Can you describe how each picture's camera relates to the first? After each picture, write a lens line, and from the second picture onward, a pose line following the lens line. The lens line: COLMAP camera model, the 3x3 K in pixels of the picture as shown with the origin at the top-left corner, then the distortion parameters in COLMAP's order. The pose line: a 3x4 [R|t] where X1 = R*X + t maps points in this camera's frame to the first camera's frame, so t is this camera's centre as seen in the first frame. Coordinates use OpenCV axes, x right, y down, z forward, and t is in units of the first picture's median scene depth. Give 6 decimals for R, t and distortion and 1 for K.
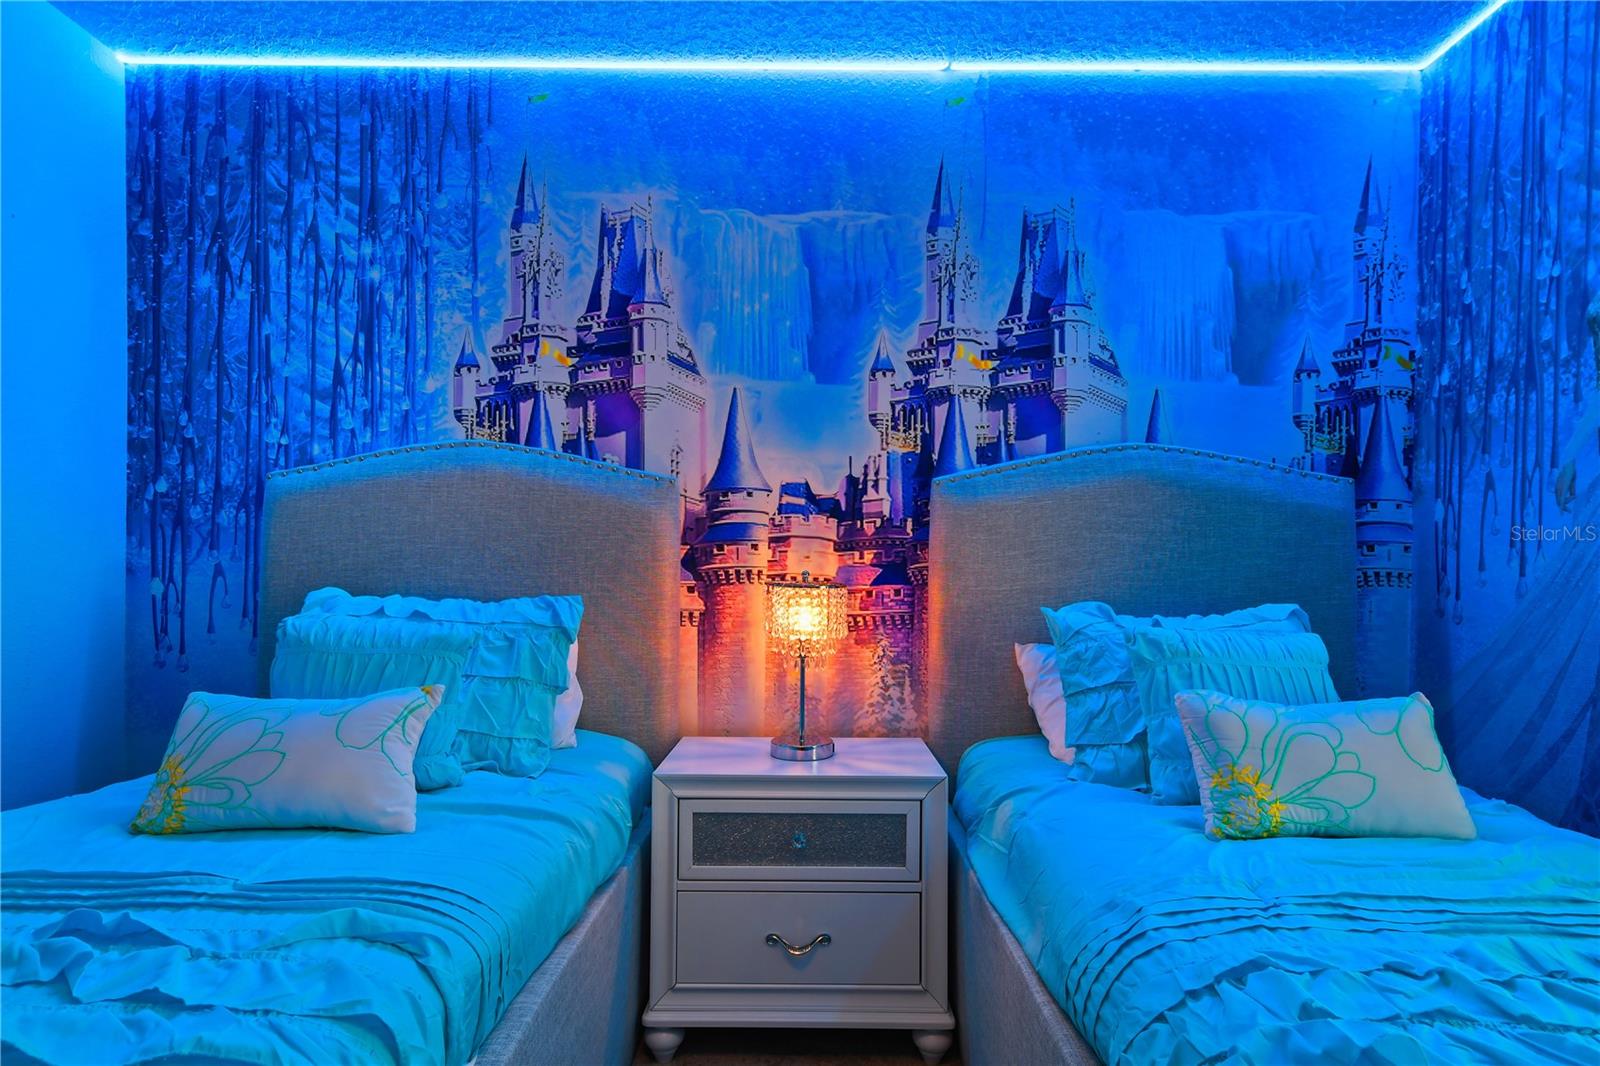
lens RADIAL K [[786.3, 0, 801.9], [0, 786.3, 585.1], [0, 0, 1]] dist [0.010312, -0.001156]
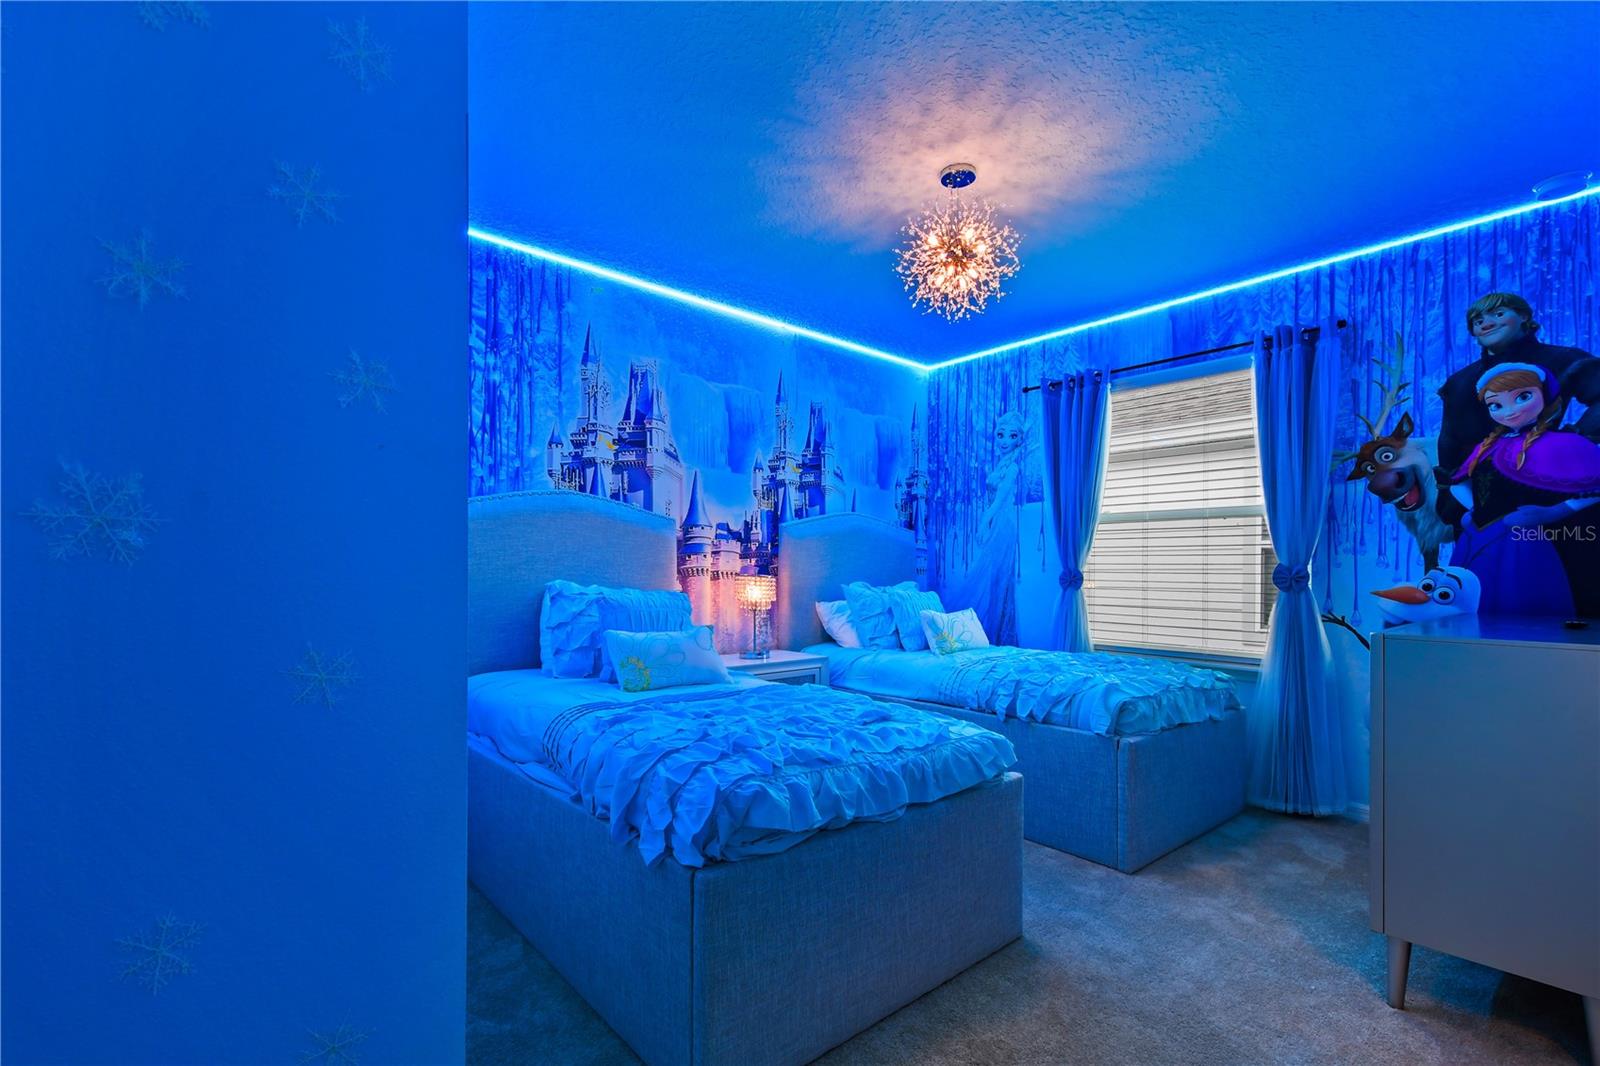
lens RADIAL K [[727.6, 0, 799.9], [0, 727.6, 588.4], [0, 0, 1]] dist [0.010068, -0.003827]
pose [[0.751673, -0.019582, 0.659245, -1.046362], [0.011609, 0.999797, 0.016461, 0.002465], [-0.659433, -0.004720, 0.751748, -0.464790]]
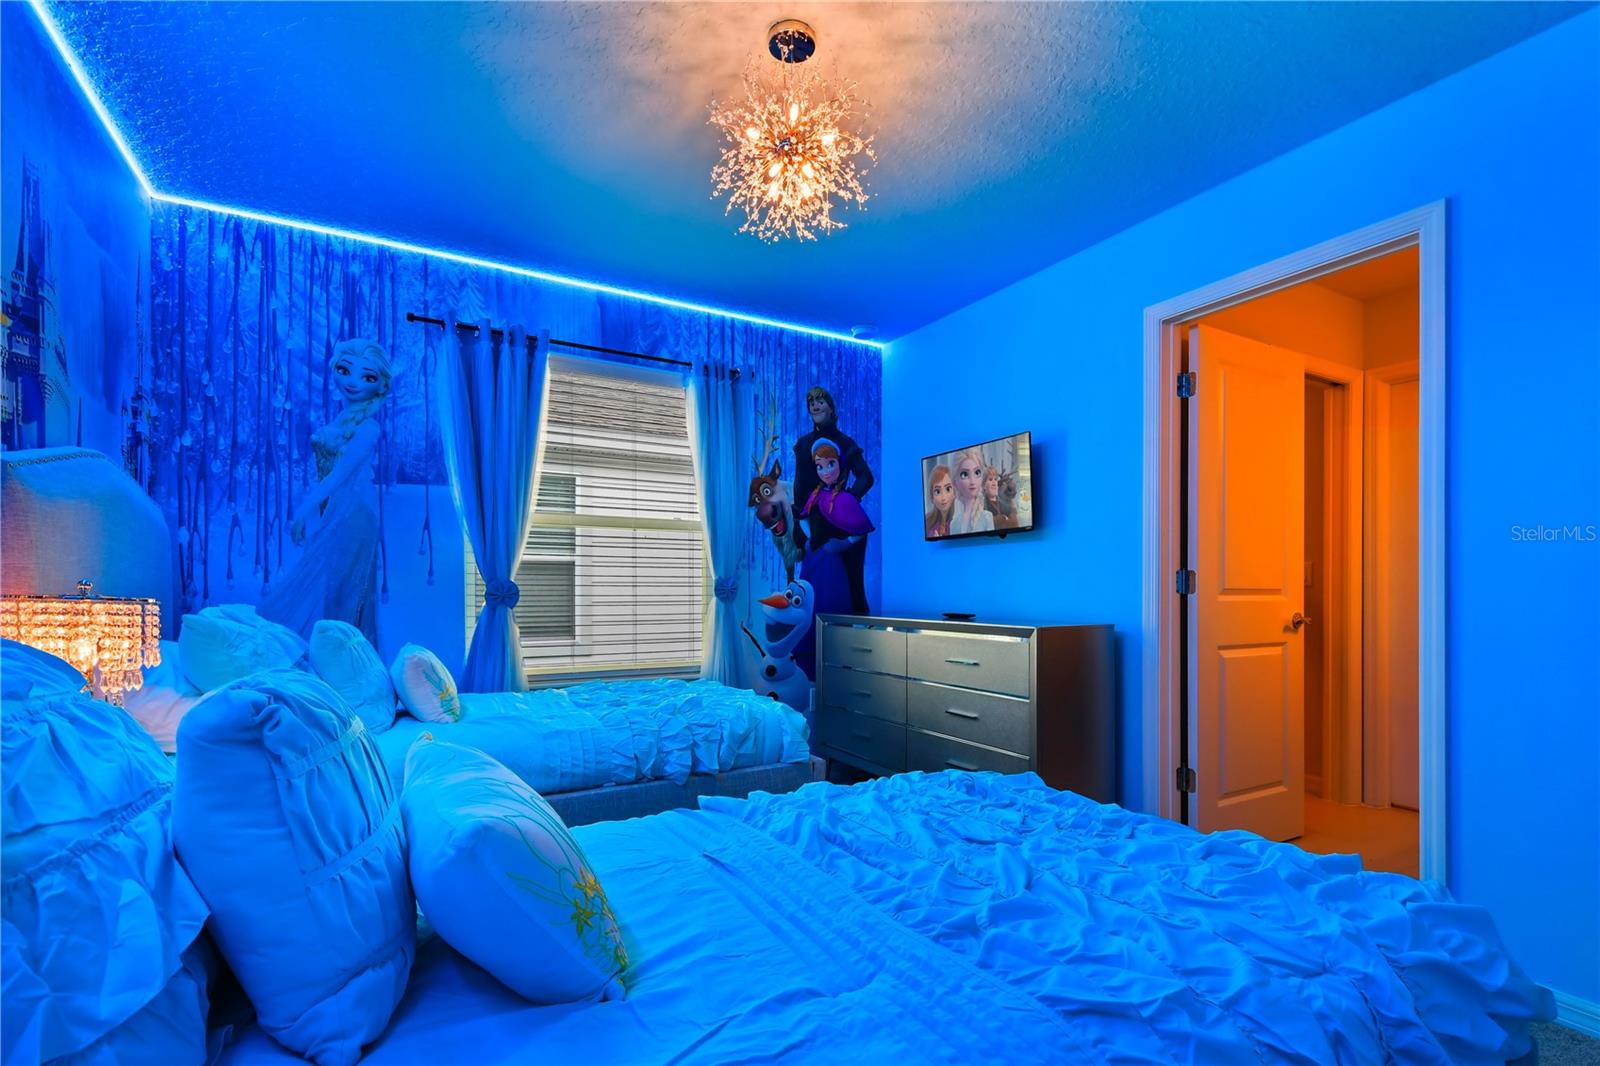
lens RADIAL K [[727.6, 0, 814.6], [0, 727.6, 598.4], [0, 0, 1]] dist [0.010068, -0.003827]
pose [[-0.517237, -0.024040, 0.855504, -0.824420], [0.009200, 0.999392, 0.033645, -0.015886], [-0.855793, 0.025273, -0.516701, 0.688701]]
